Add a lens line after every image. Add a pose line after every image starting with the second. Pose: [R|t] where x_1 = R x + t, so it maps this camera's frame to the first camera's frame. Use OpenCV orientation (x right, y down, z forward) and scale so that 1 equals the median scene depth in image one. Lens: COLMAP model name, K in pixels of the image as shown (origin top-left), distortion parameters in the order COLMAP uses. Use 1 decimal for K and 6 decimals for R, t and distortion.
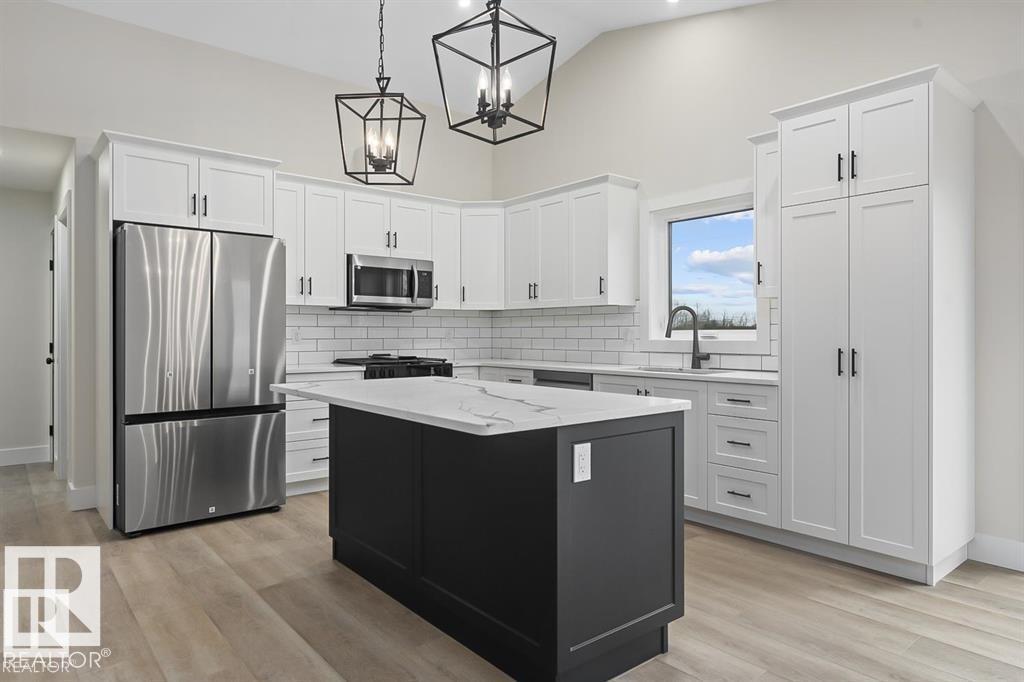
lens RADIAL K [[635.9, 0, 509.2], [0, 635.9, 335.9], [0, 0, 1]] dist [0.007113, -0.000209]
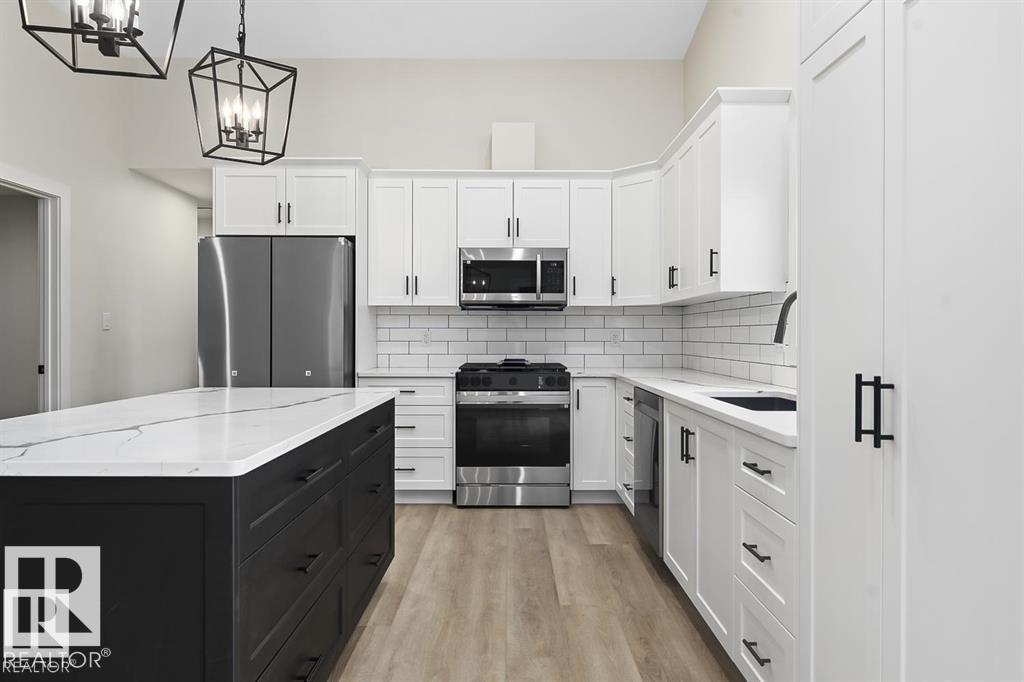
lens RADIAL K [[635.9, 0, 512.8], [0, 635.9, 340.9], [0, 0, 1]] dist [0.007113, -0.000209]
pose [[0.775410, 0.006420, -0.631426, 0.358683], [-0.003383, 0.999976, 0.006013, -0.001724], [0.631449, -0.002527, 0.775413, 0.324418]]
